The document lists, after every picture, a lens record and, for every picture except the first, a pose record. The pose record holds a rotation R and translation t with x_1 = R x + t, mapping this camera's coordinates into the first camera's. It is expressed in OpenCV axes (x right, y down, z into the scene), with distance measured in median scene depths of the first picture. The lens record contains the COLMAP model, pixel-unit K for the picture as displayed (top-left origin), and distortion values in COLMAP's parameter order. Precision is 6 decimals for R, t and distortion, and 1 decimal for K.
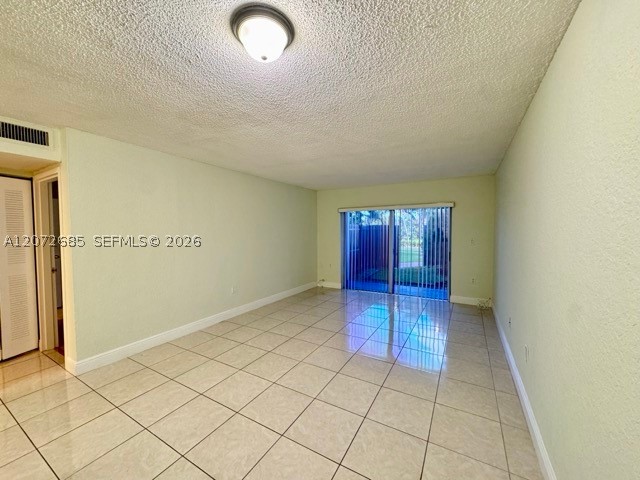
lens RADIAL K [[254.6, 0, 320.8], [0, 254.6, 241.6], [0, 0, 1]] dist [-0.001998, 0.000052]
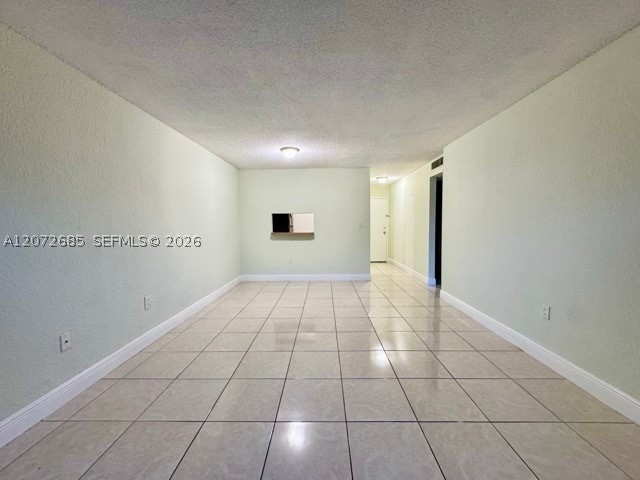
lens RADIAL K [[254.6, 0, 321.6], [0, 254.6, 239.9], [0, 0, 1]] dist [-0.001998, 0.000052]
pose [[-0.877998, 0.043157, -0.476715, 0.256843], [-0.002430, 0.995512, 0.094600, -0.001512], [0.478658, 0.084217, -0.873953, 1.040566]]
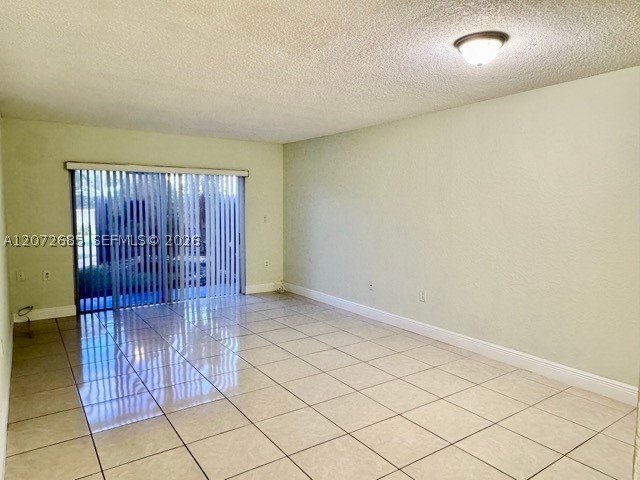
lens RADIAL K [[428.3, 0, 320.9], [0, 428.3, 240.1], [0, 0, 1]] dist [0.003470, 0.000194]
pose [[0.430190, -0.069324, 0.900073, -0.623594], [0.032560, 0.997590, 0.061273, -0.009340], [-0.902151, 0.002947, 0.431411, 0.199232]]
